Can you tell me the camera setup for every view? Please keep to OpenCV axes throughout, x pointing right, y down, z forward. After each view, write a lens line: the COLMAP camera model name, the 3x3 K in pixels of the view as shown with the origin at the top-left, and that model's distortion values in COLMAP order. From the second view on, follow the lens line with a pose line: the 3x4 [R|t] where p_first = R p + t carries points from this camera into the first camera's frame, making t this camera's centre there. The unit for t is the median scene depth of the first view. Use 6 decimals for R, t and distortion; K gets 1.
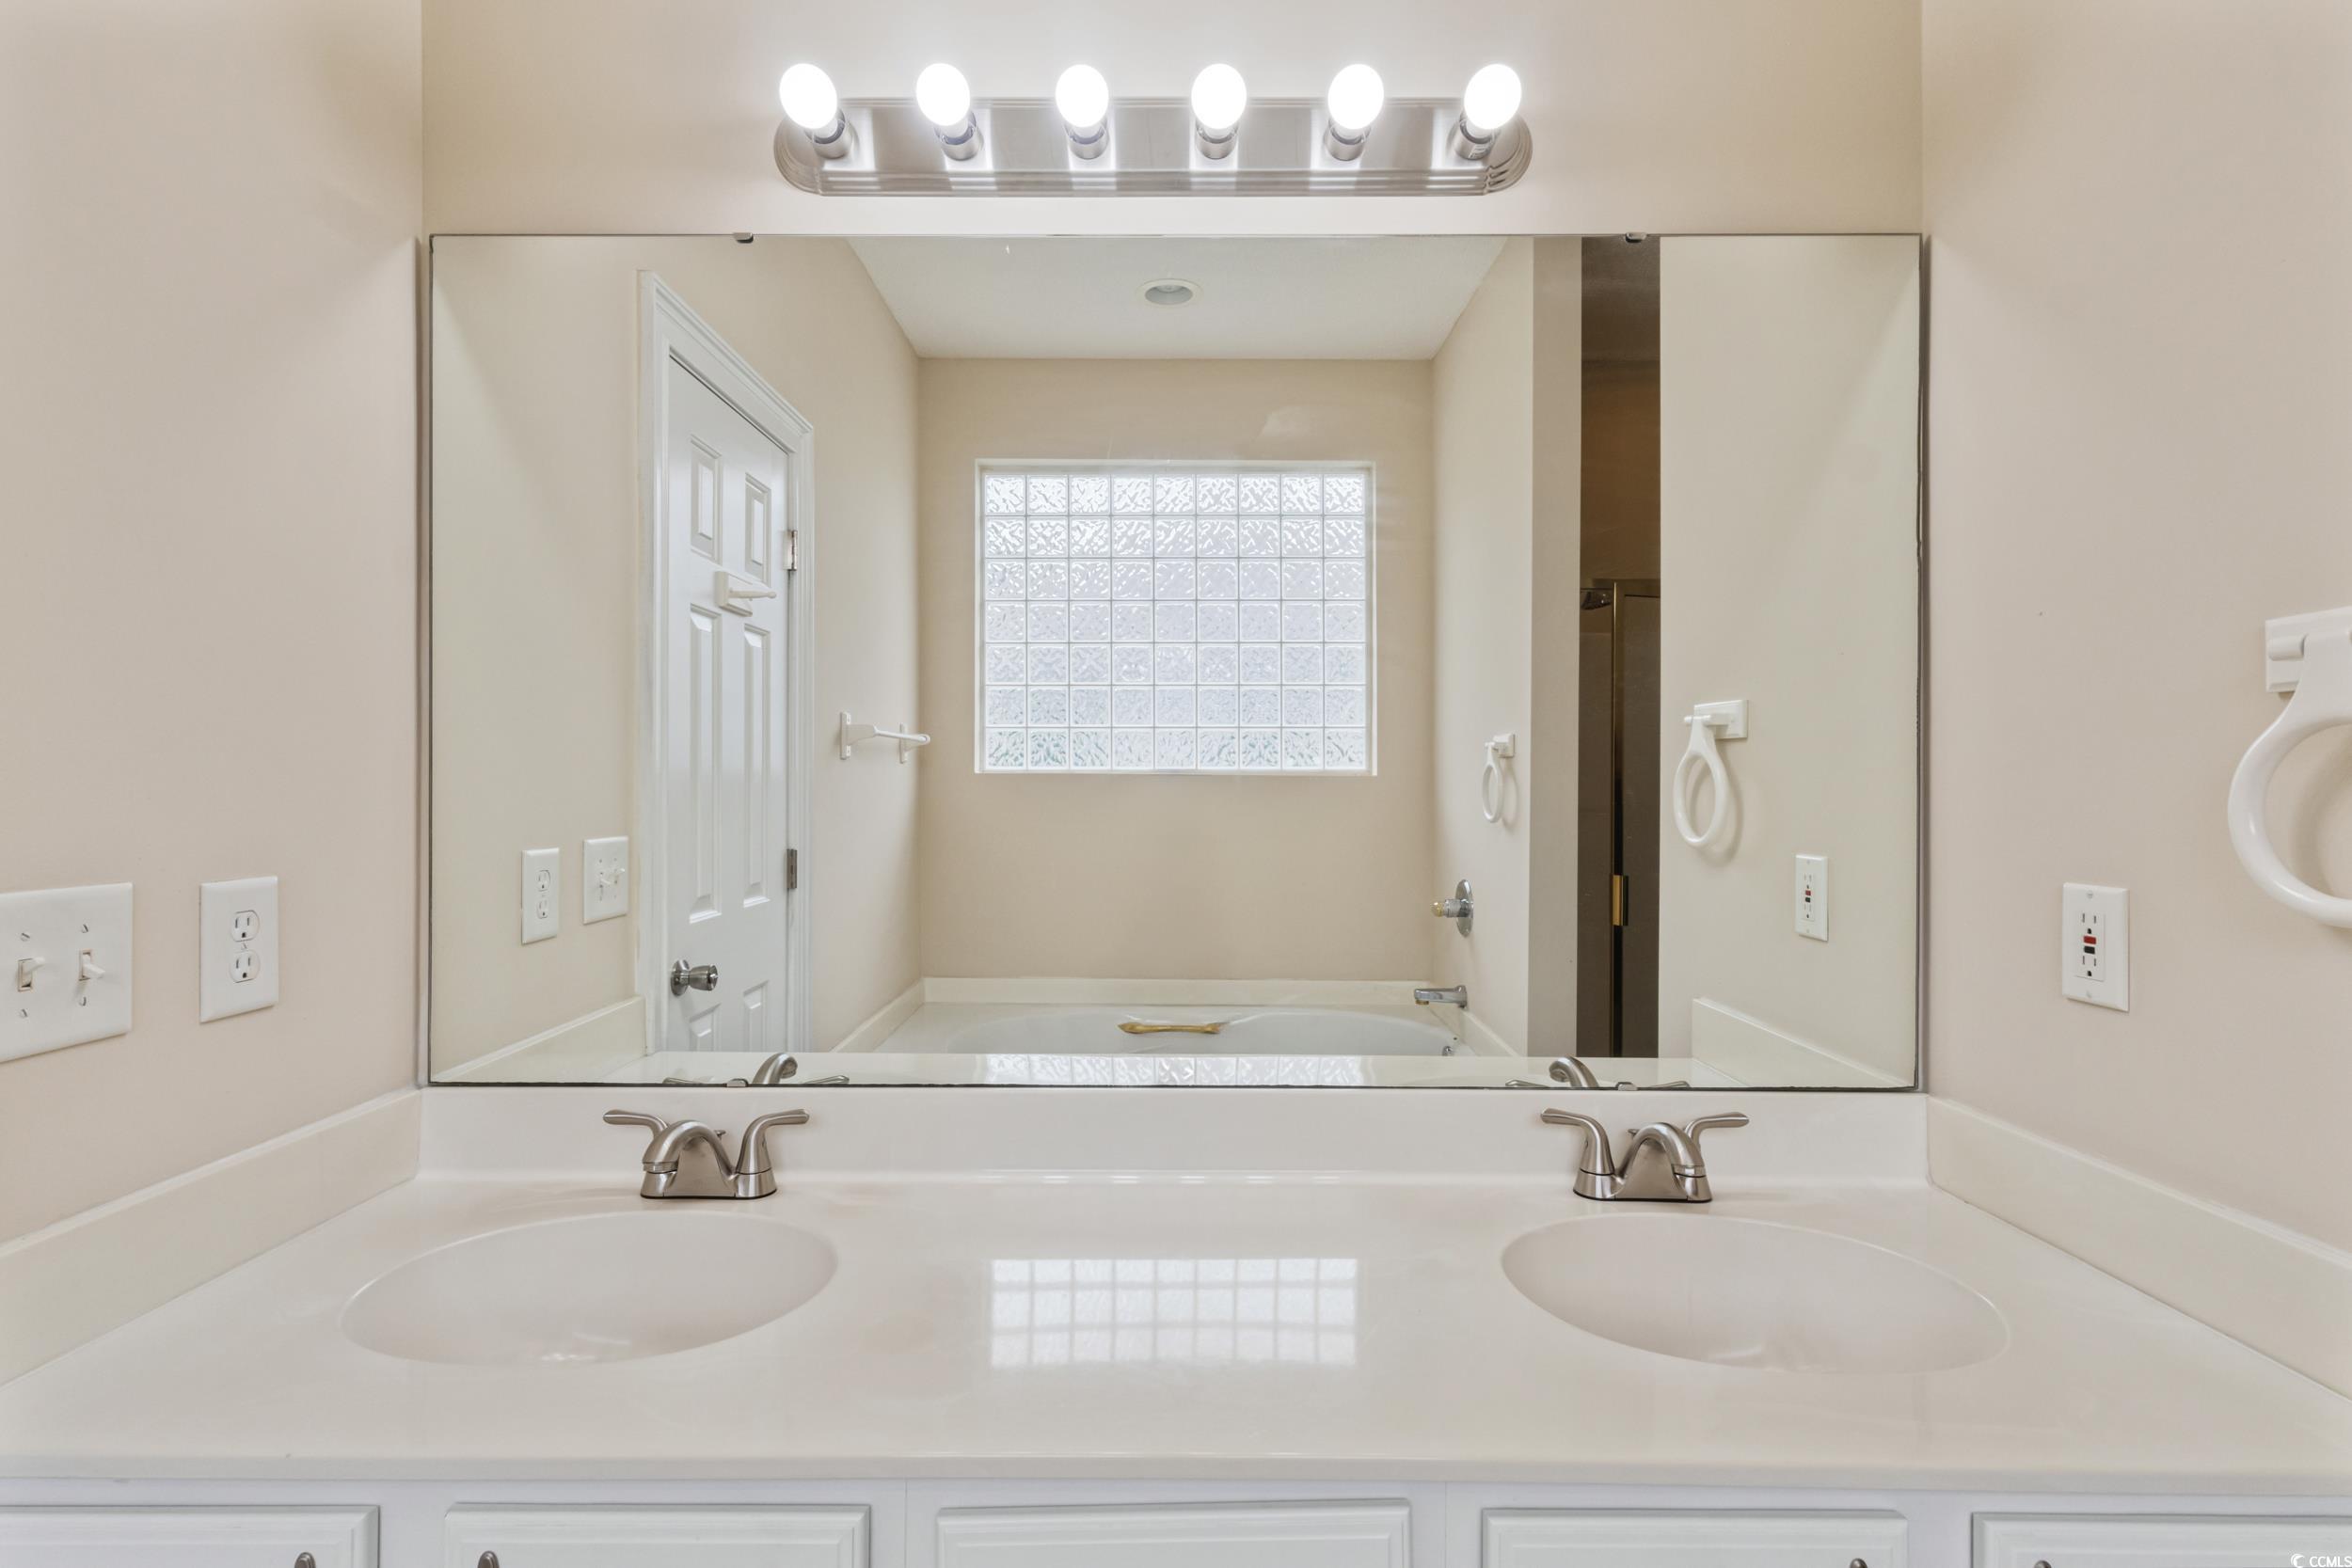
lens RADIAL K [[1076.9, 0, 1174.1], [0, 1076.9, 782.0], [0, 0, 1]] dist [0.003575, 0.000300]
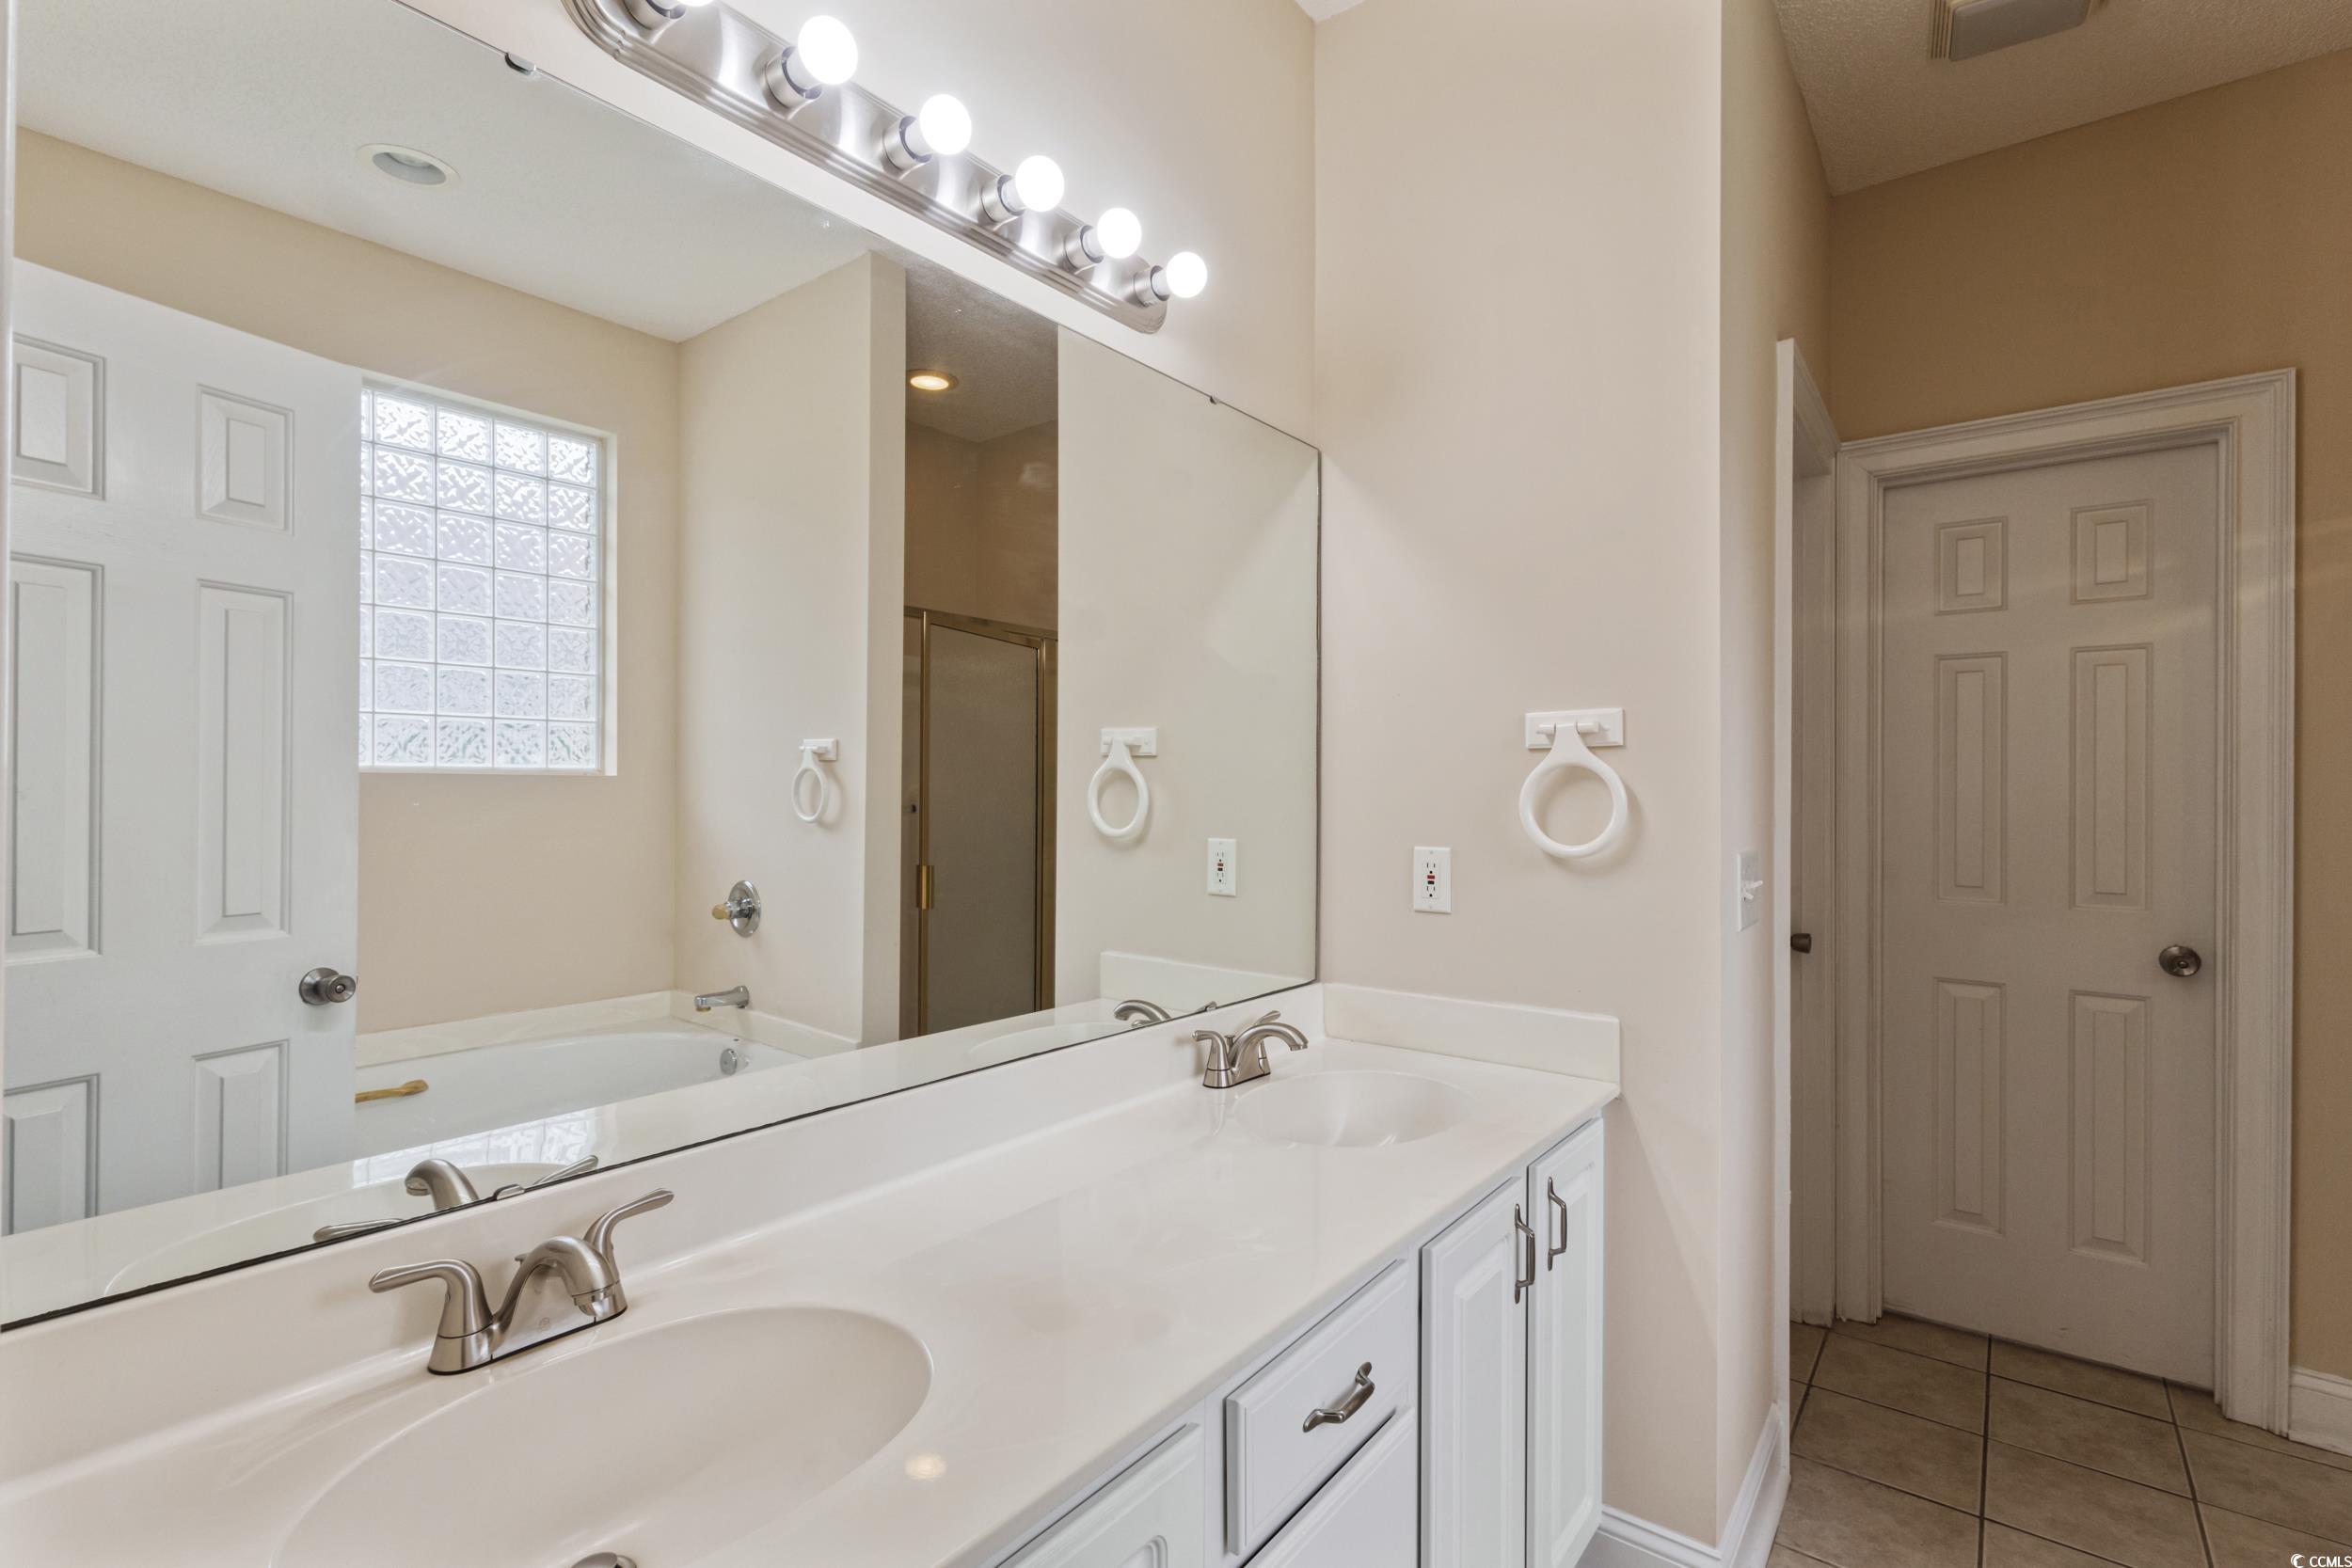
lens RADIAL K [[1101.8, 0, 1123.6], [0, 1101.8, 777.4], [0, 0, 1]] dist [-0.001845, 0.000590]
pose [[0.627441, 0.007336, 0.778629, -0.314868], [-0.006857, 0.999969, -0.003897, -0.003872], [-0.778634, -0.002894, 0.627472, 0.079373]]
